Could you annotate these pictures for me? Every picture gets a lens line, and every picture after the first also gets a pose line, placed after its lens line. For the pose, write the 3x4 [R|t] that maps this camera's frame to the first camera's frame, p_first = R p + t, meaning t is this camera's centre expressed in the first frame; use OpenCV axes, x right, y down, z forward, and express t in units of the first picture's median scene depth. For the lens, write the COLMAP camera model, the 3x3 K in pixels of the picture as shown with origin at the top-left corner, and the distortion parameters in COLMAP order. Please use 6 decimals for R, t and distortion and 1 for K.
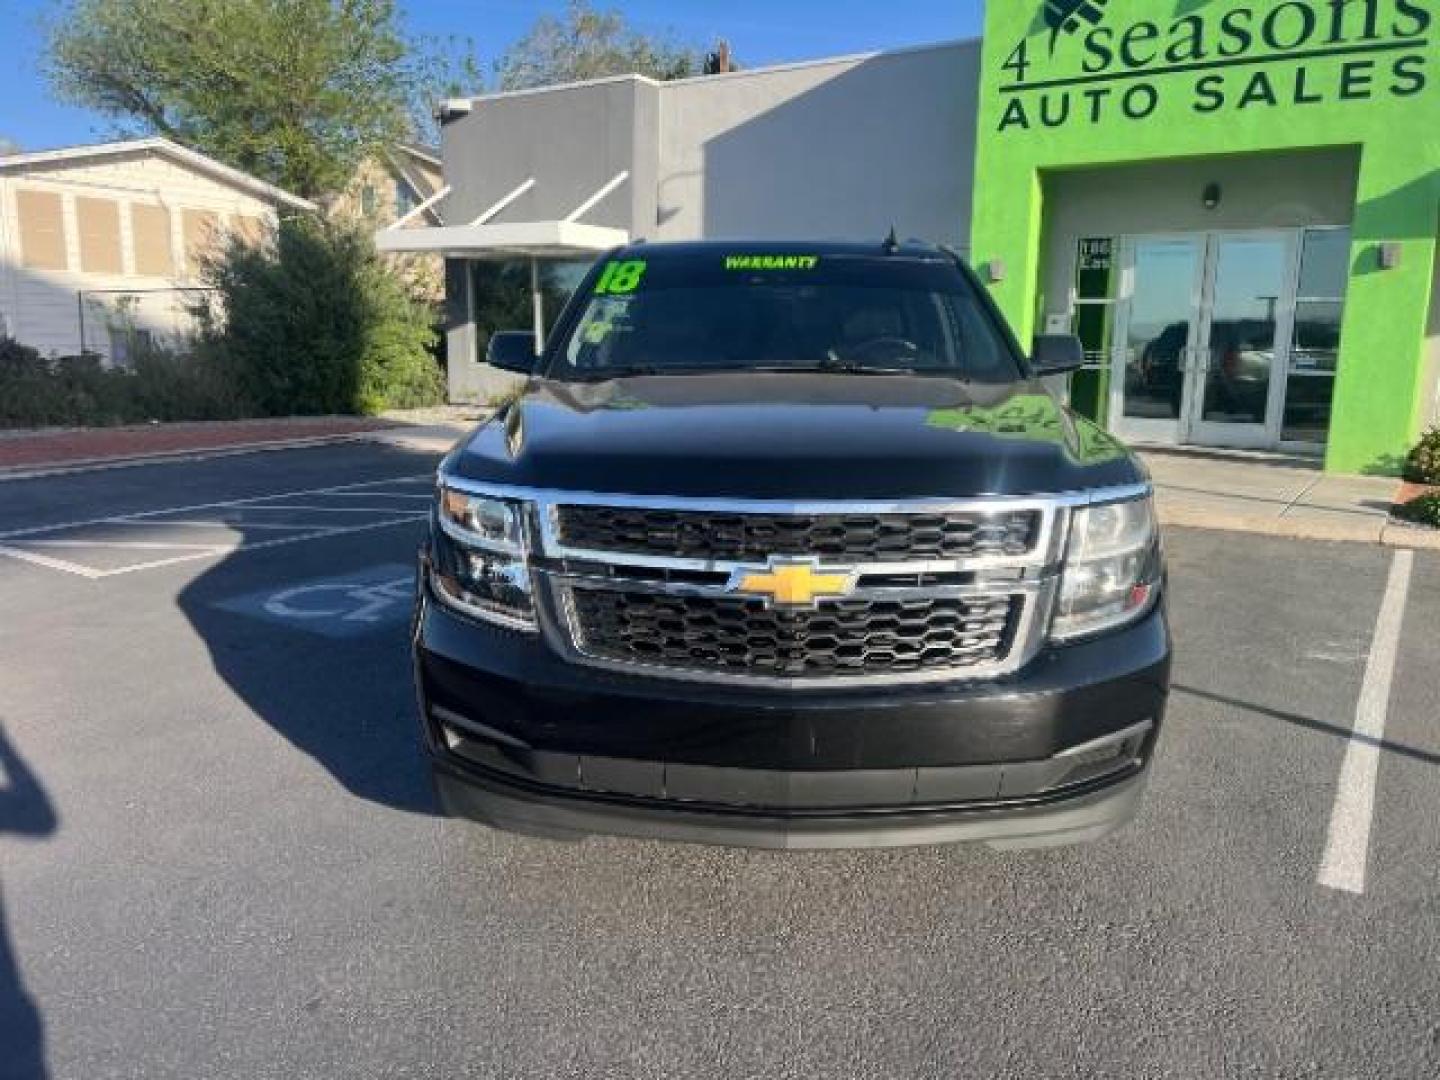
lens RADIAL K [[1080.4, 0, 720.0], [0, 1080.4, 540.0], [0, 0, 1]] dist [0.064820, -0.071069]
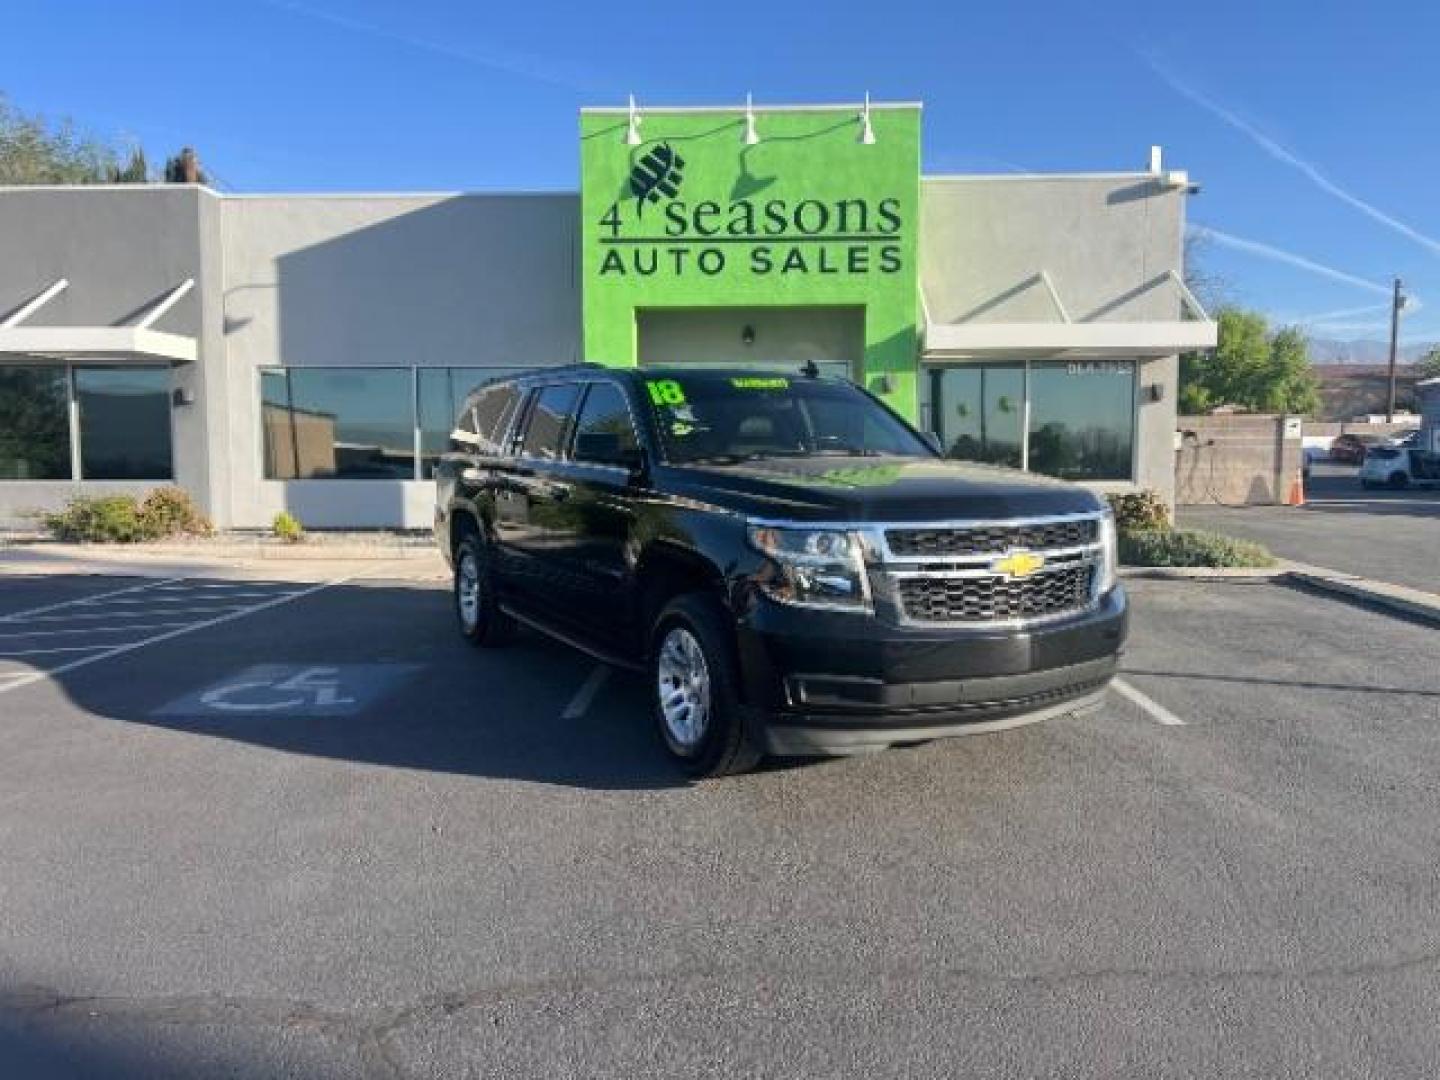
lens RADIAL K [[1075.9, 0, 706.9], [0, 1075.9, 563.4], [0, 0, 1]] dist [0.066449, -0.077852]
pose [[0.861211, -0.066582, 0.503868, -0.290675], [0.106970, 0.992921, -0.051627, 0.017246], [-0.496863, 0.098360, 0.862237, -0.059476]]
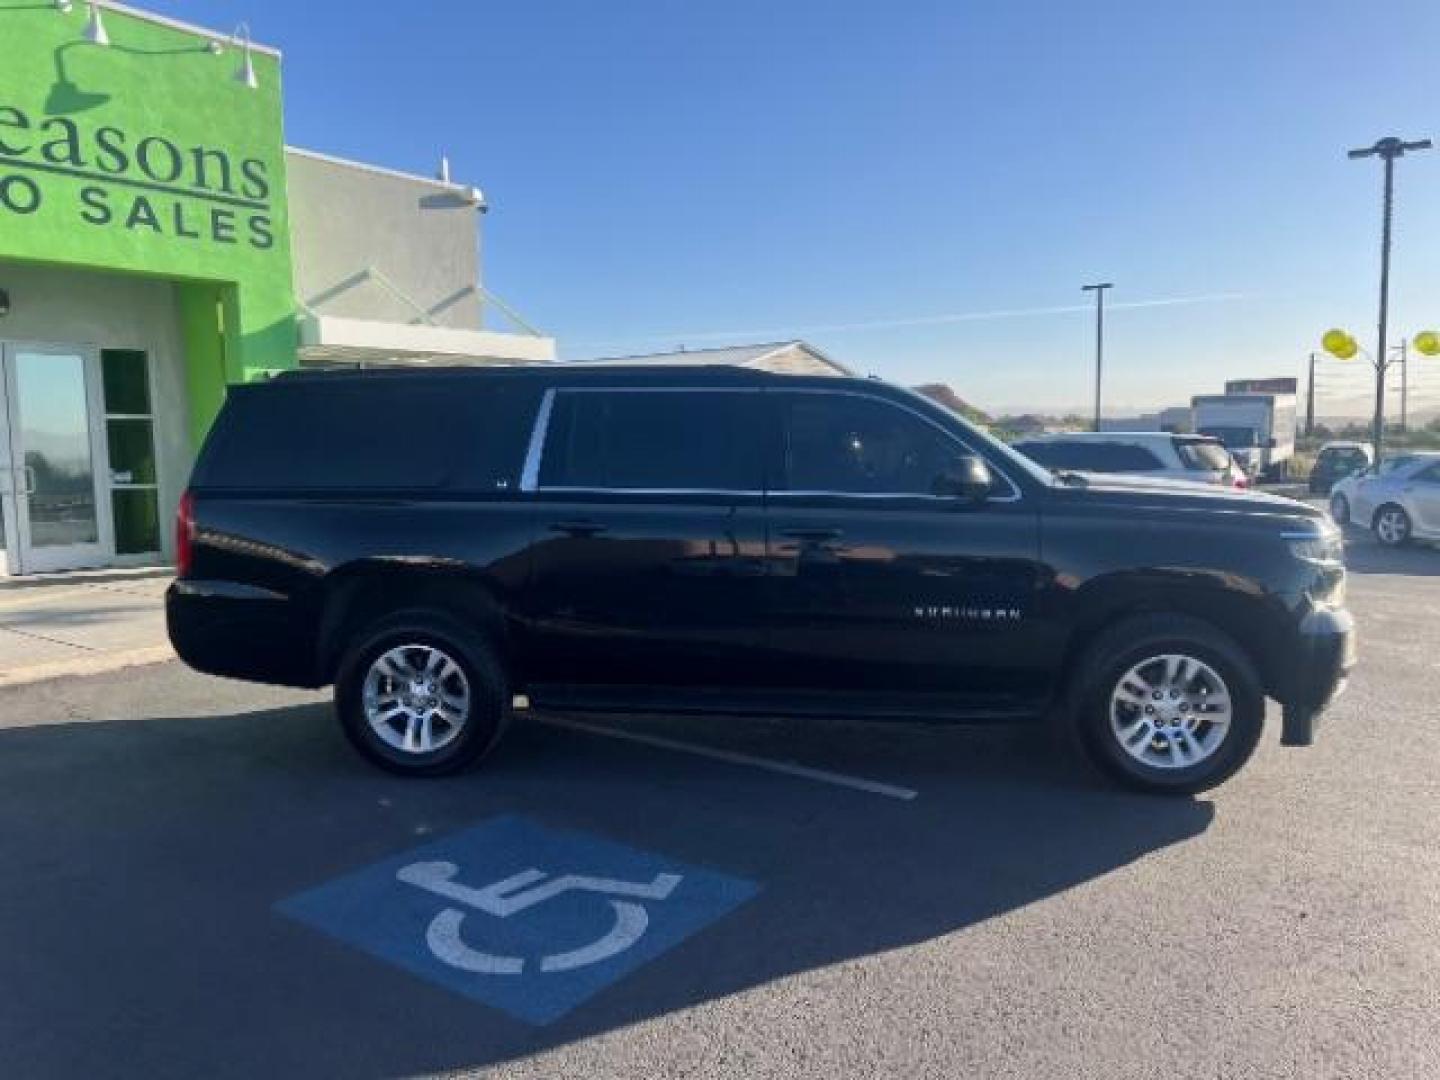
lens RADIAL K [[1080.4, 0, 720.0], [0, 1080.4, 540.0], [0, 0, 1]] dist [0.064820, -0.071069]
pose [[0.057687, -0.107547, 0.992525, -0.500327], [0.199792, 0.975312, 0.094070, -0.101018], [-0.978139, 0.192872, 0.077750, 0.441104]]
